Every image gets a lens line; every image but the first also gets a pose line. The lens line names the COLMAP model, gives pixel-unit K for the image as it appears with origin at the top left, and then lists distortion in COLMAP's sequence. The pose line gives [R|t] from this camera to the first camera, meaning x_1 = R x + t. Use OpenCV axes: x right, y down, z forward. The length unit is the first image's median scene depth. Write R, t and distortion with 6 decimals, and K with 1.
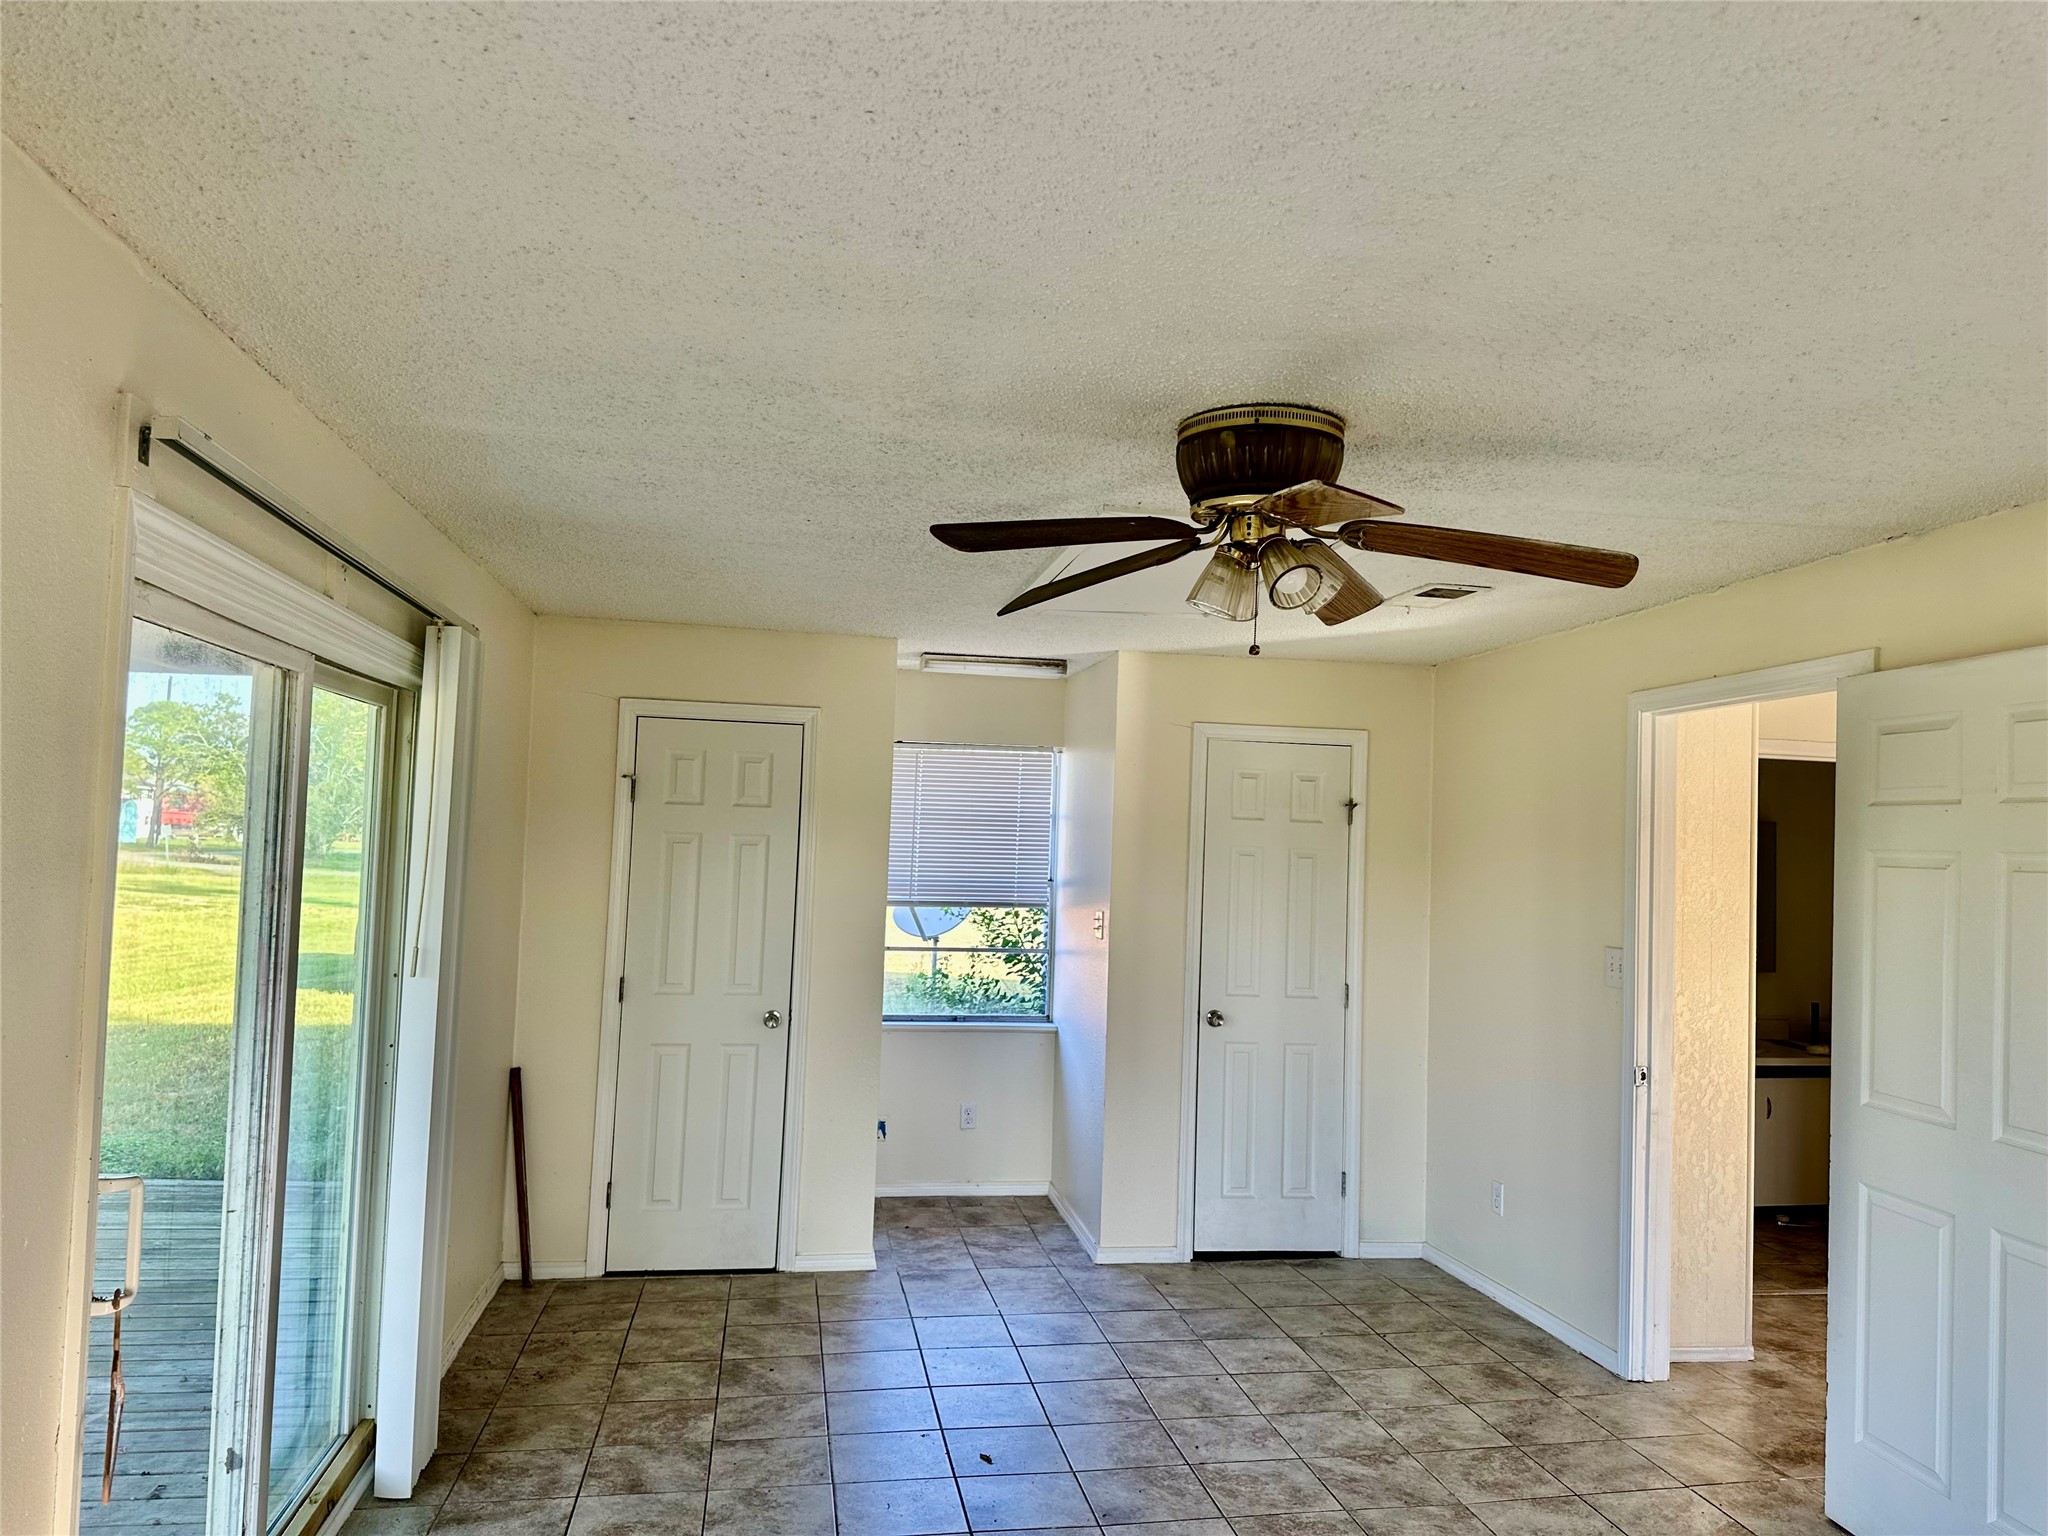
lens RADIAL K [[1423.2, 0, 1030.5], [0, 1423.2, 762.0], [0, 0, 1]] dist [0.059701, -0.064542]
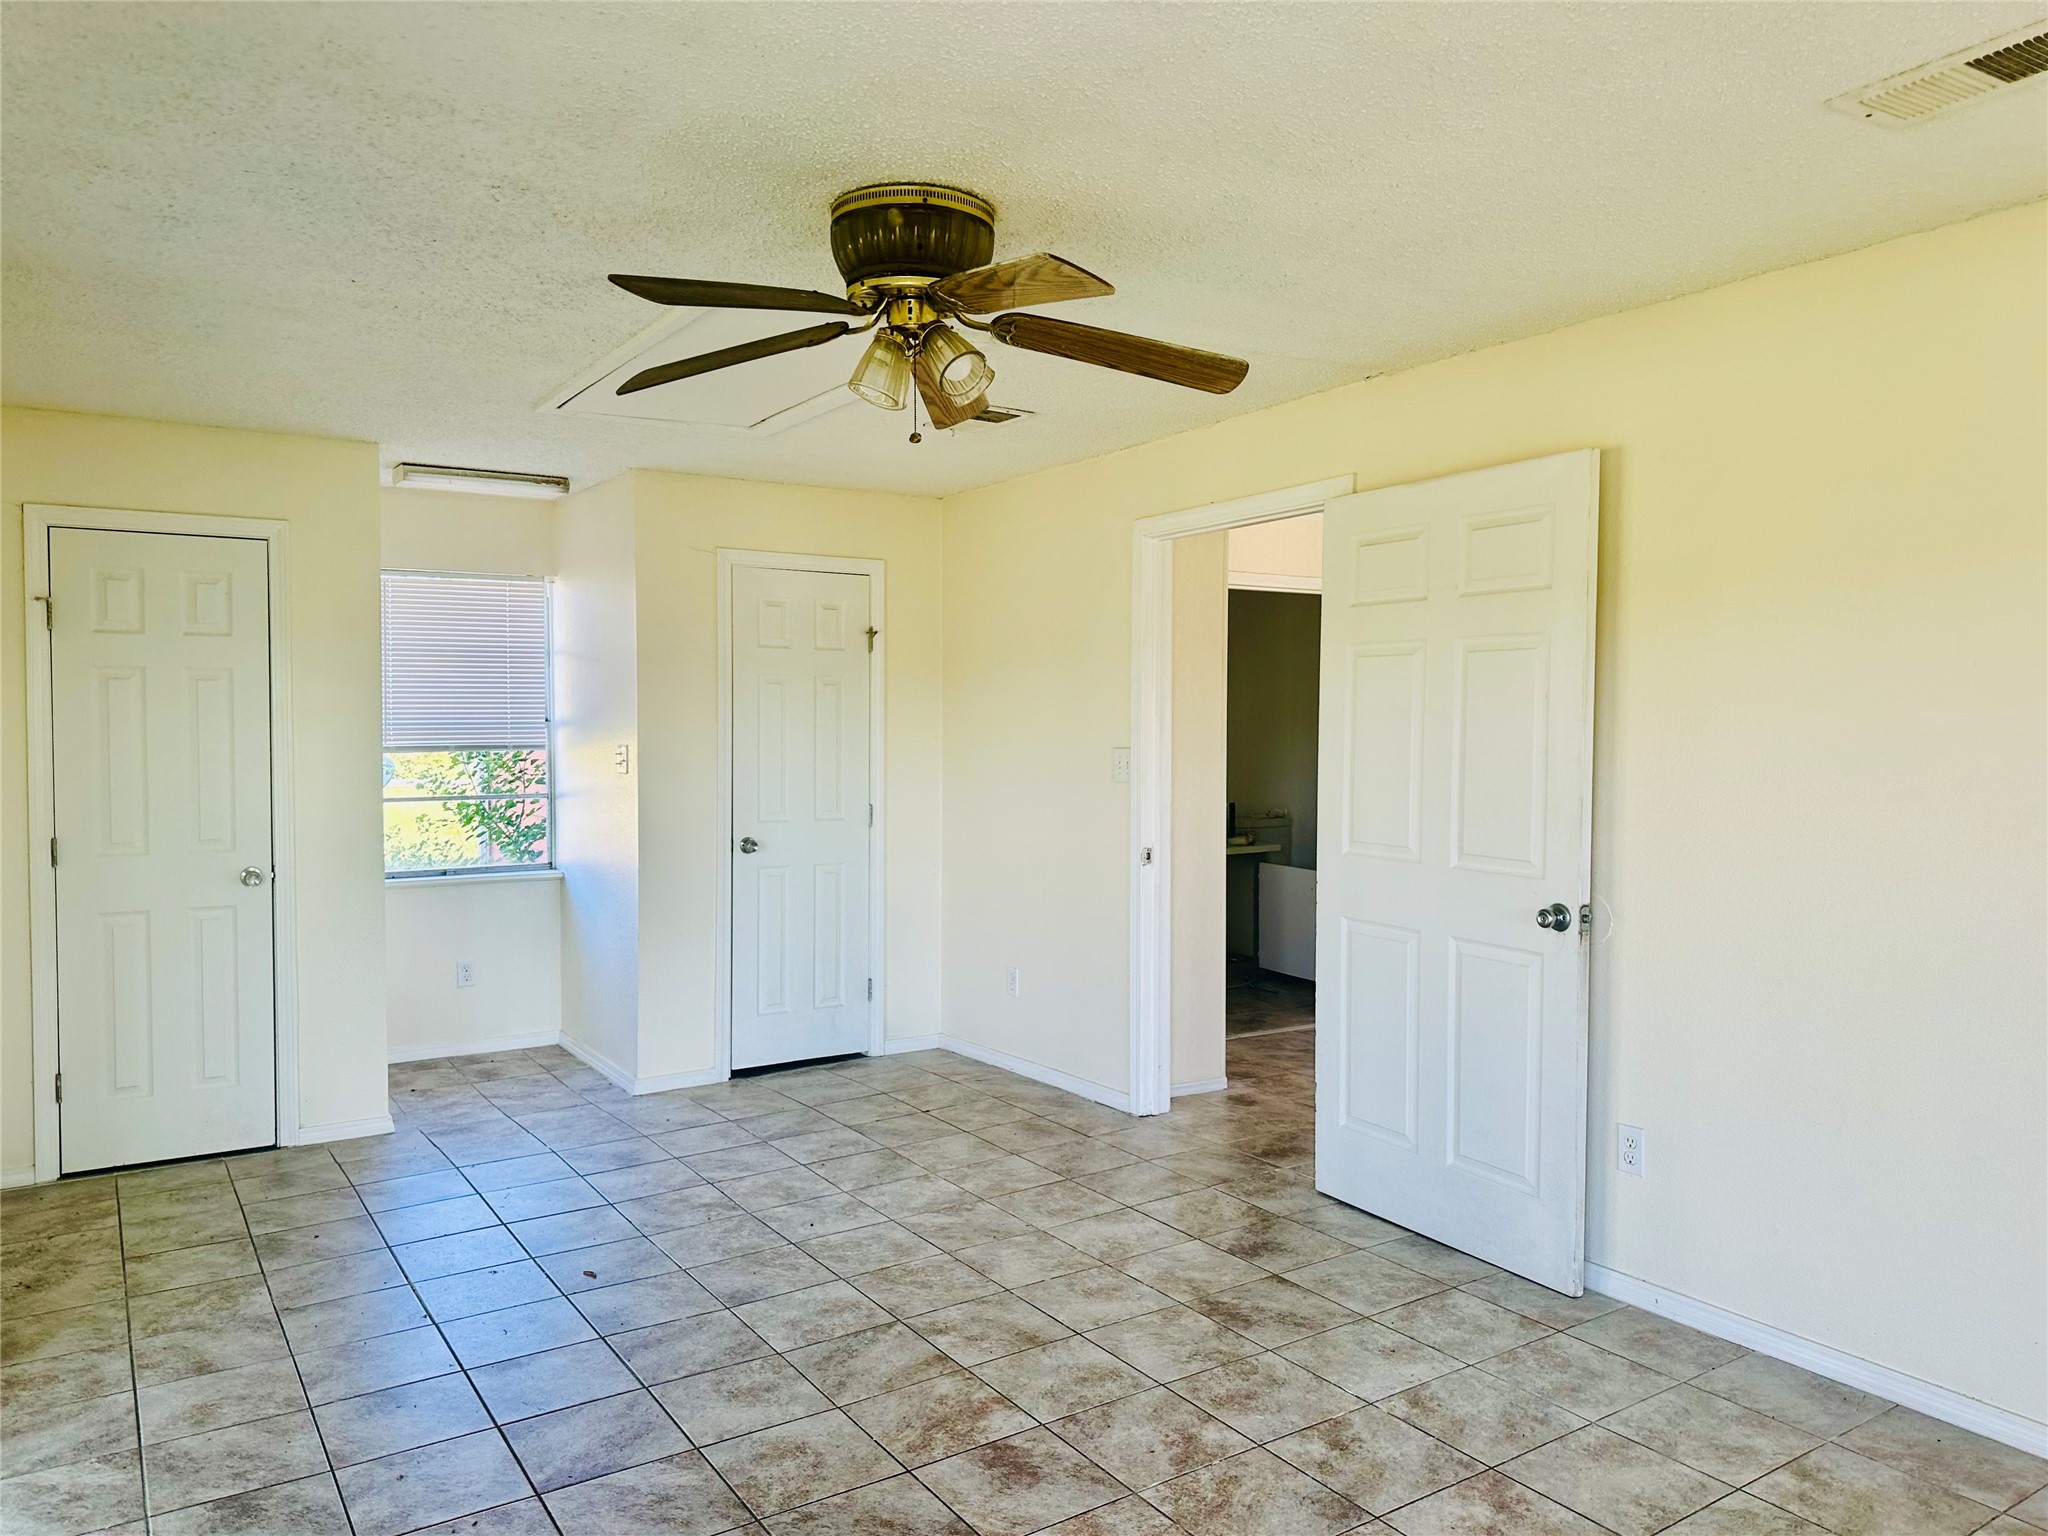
lens RADIAL K [[1423.2, 0, 1001.4], [0, 1423.2, 760.1], [0, 0, 1]] dist [0.059701, -0.064542]
pose [[0.923404, -0.041141, 0.381619, -0.113897], [0.005477, 0.995550, 0.094074, 0.034696], [-0.383791, -0.084778, 0.919520, 0.010358]]
